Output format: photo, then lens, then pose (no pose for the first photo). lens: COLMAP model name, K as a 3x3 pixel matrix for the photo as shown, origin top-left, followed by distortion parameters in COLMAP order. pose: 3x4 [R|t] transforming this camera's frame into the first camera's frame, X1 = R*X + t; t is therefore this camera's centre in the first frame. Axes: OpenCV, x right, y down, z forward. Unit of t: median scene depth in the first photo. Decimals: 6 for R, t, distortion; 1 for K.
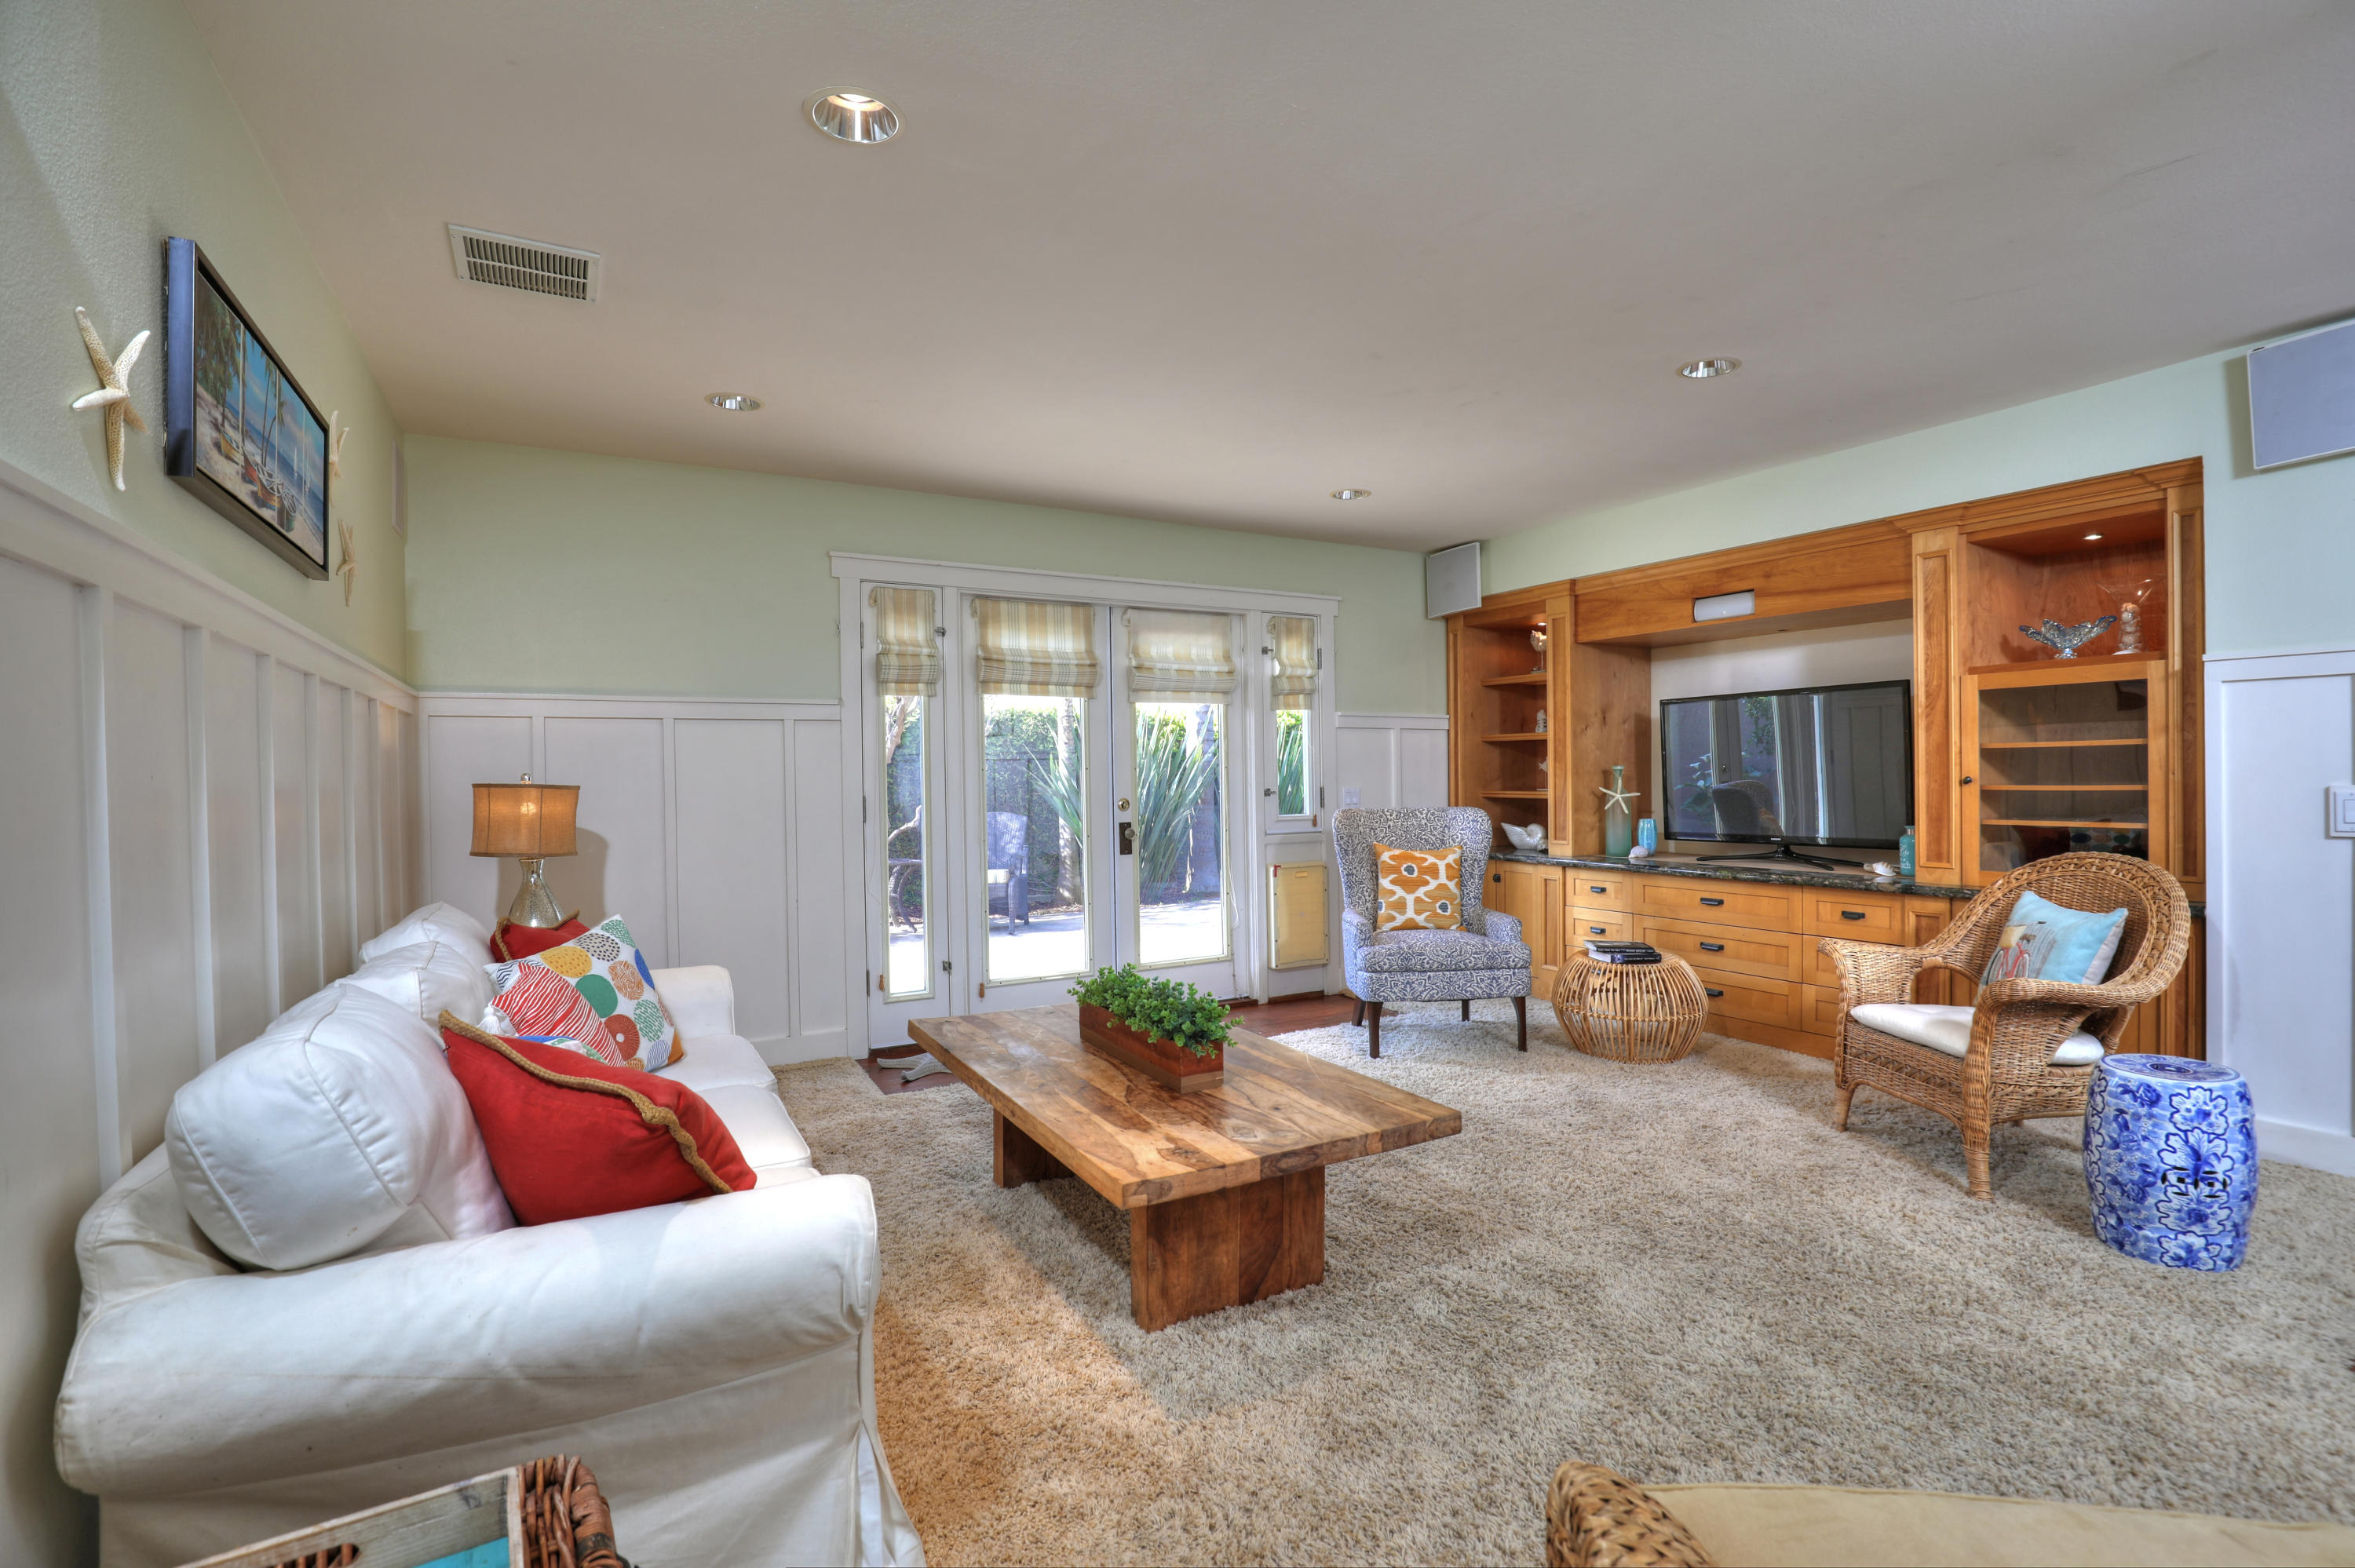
lens RADIAL K [[1082.3, 0, 1190.9], [0, 1082.3, 785.6], [0, 0, 1]] dist [-0.031316, 0.001780]
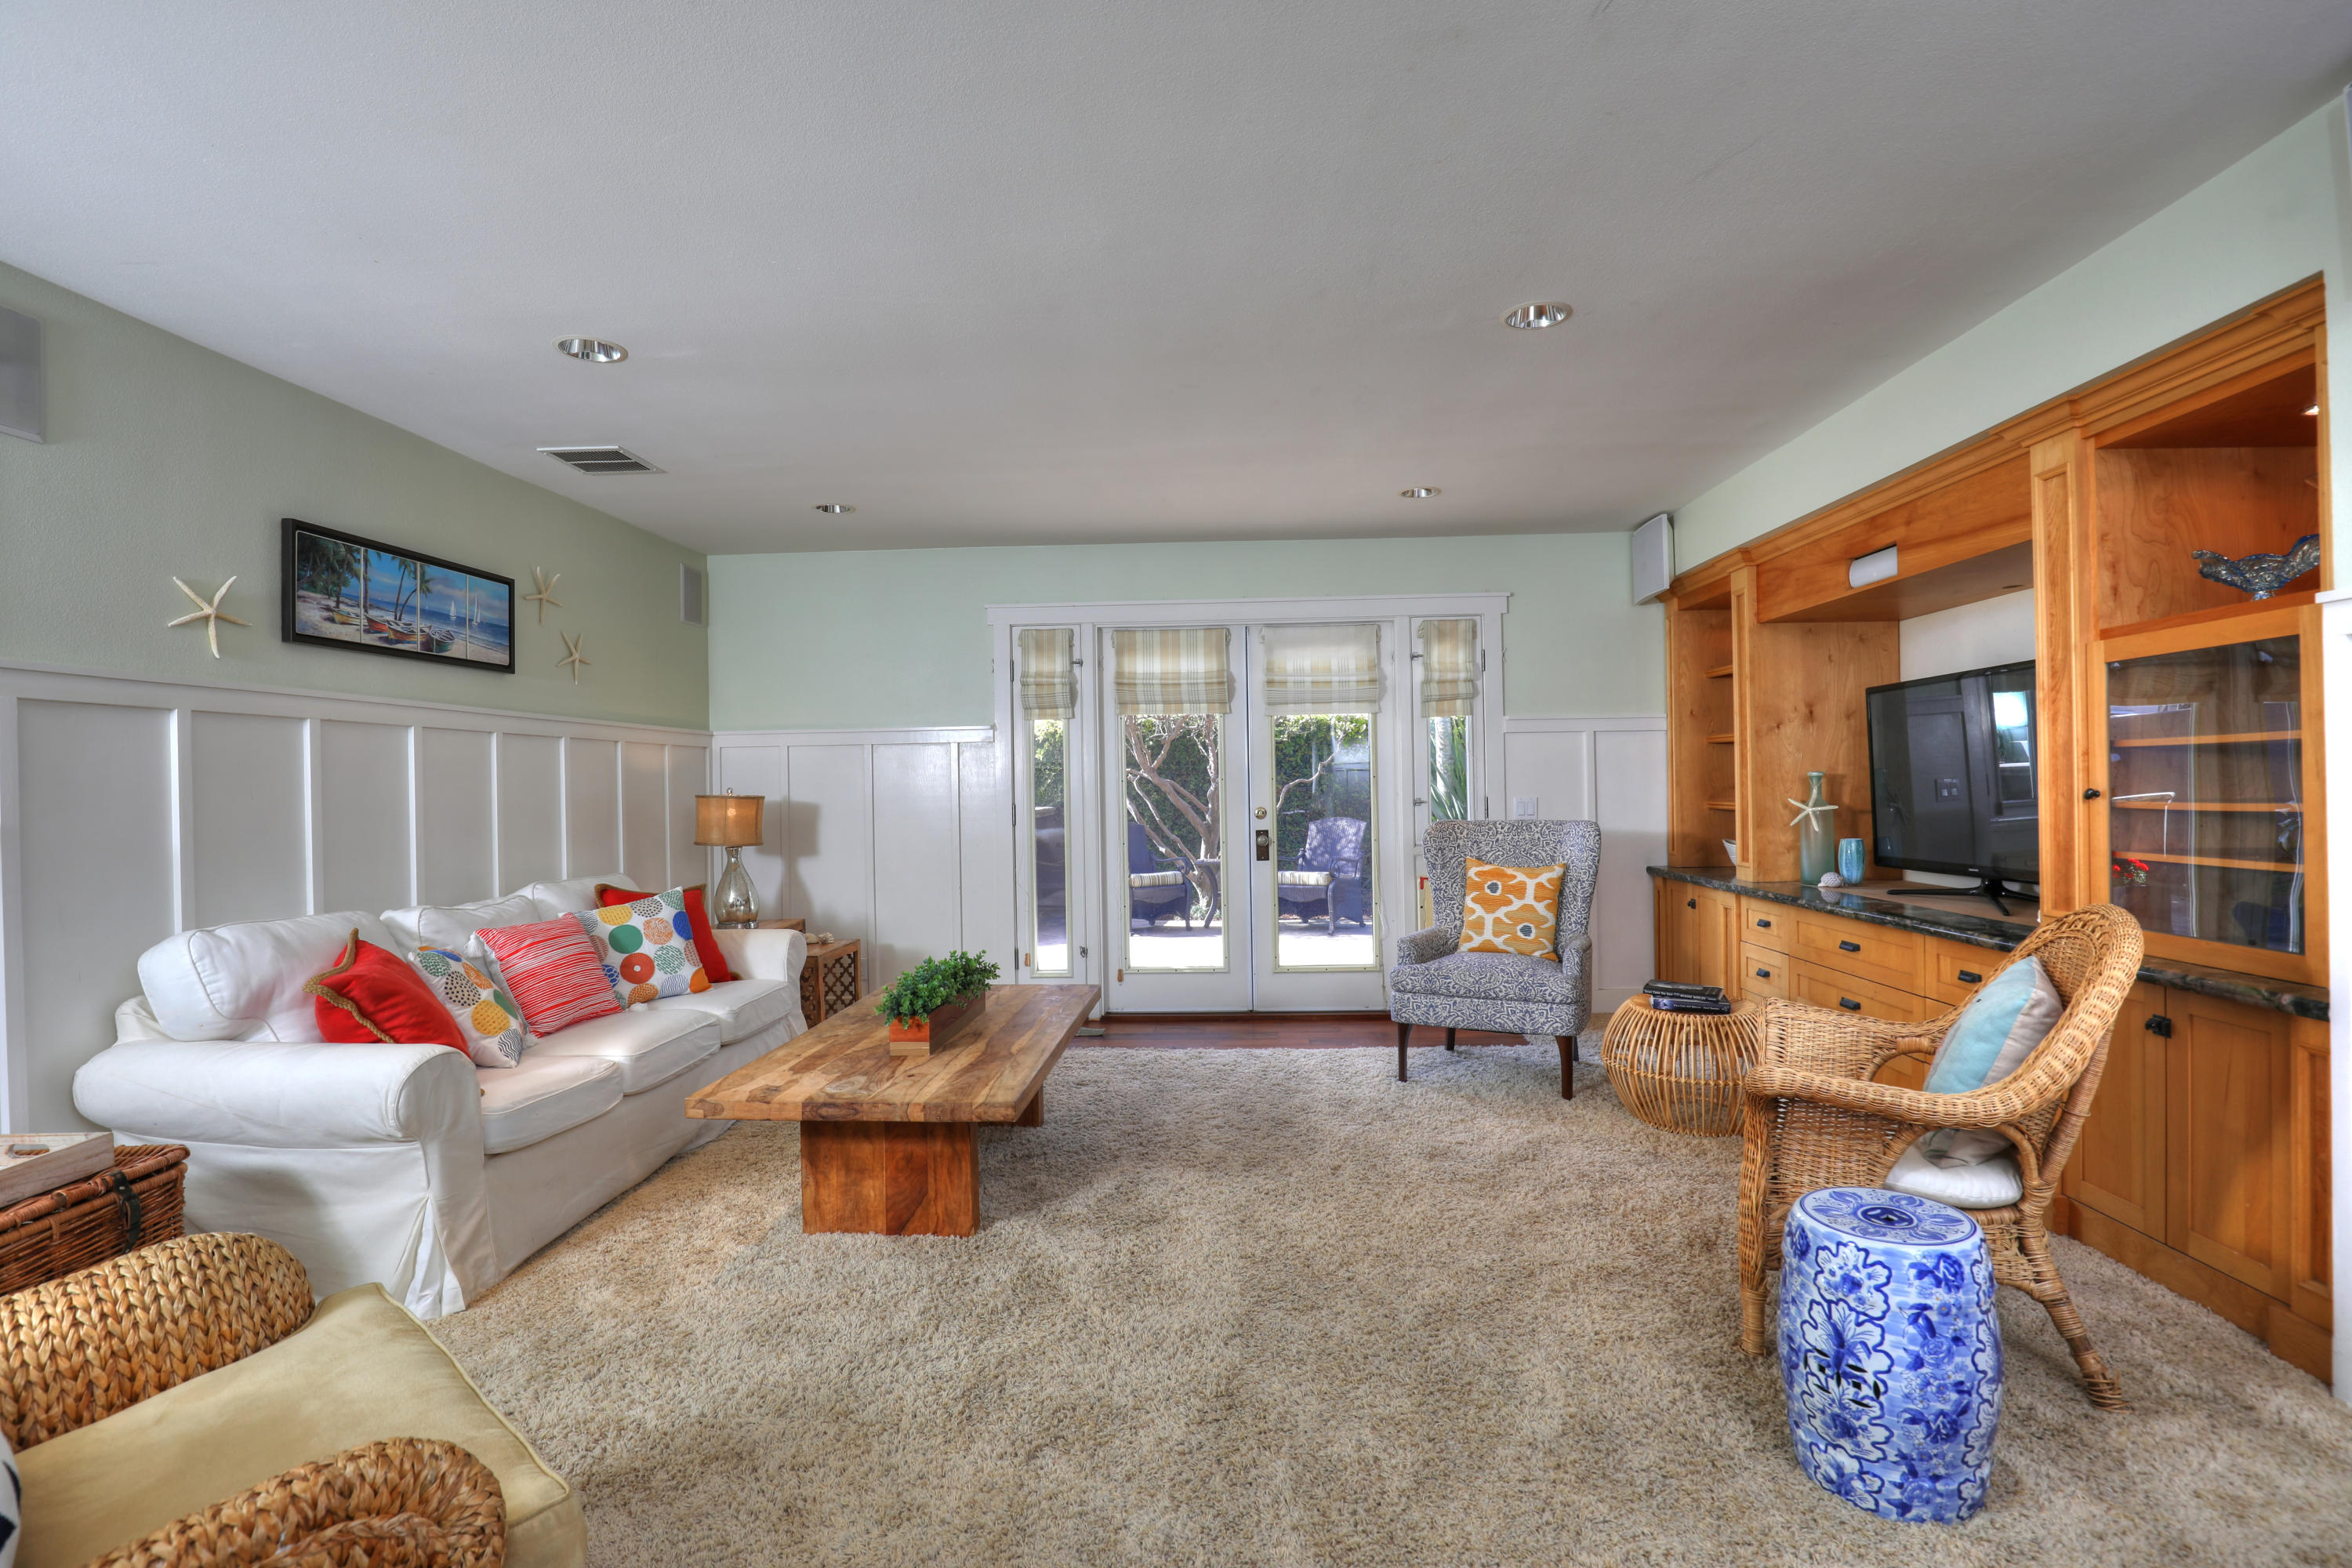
lens RADIAL K [[1081.1, 0, 1189.8], [0, 1081.1, 786.0], [0, 0, 1]] dist [-0.031316, 0.001780]
pose [[0.842445, -0.001942, -0.538779, 0.495419], [0.001227, 0.999998, -0.001686, -0.007997], [0.538781, 0.000759, 0.842445, 0.086662]]
